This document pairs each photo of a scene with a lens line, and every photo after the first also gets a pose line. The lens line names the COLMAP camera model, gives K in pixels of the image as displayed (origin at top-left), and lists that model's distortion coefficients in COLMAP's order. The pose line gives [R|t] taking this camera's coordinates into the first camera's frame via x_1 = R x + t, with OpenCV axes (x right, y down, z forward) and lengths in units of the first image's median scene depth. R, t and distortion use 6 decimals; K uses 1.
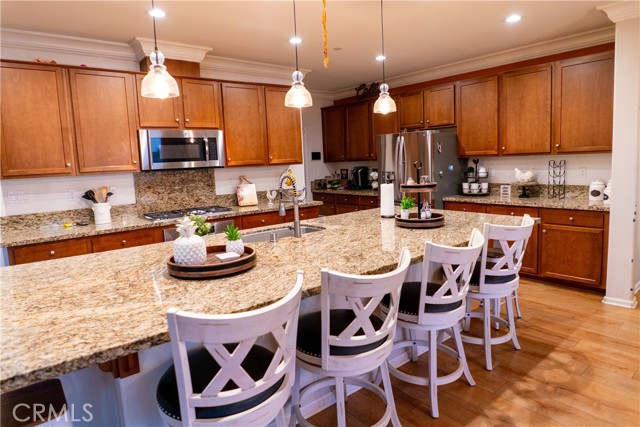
lens RADIAL K [[391.3, 0, 321.5], [0, 391.3, 210.9], [0, 0, 1]] dist [-0.016044, 0.000101]
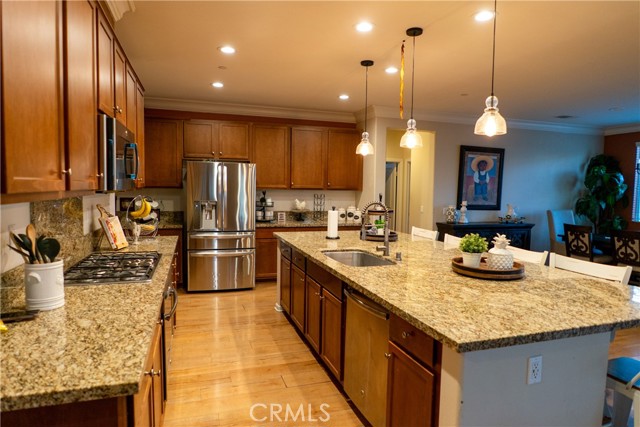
lens RADIAL K [[391.3, 0, 321.9], [0, 391.3, 215.4], [0, 0, 1]] dist [-0.016044, 0.000101]
pose [[0.359883, -0.023313, 0.932706, -0.686159], [0.087634, 0.996113, -0.008916, -0.033775], [-0.928873, 0.084945, 0.360527, 0.431862]]
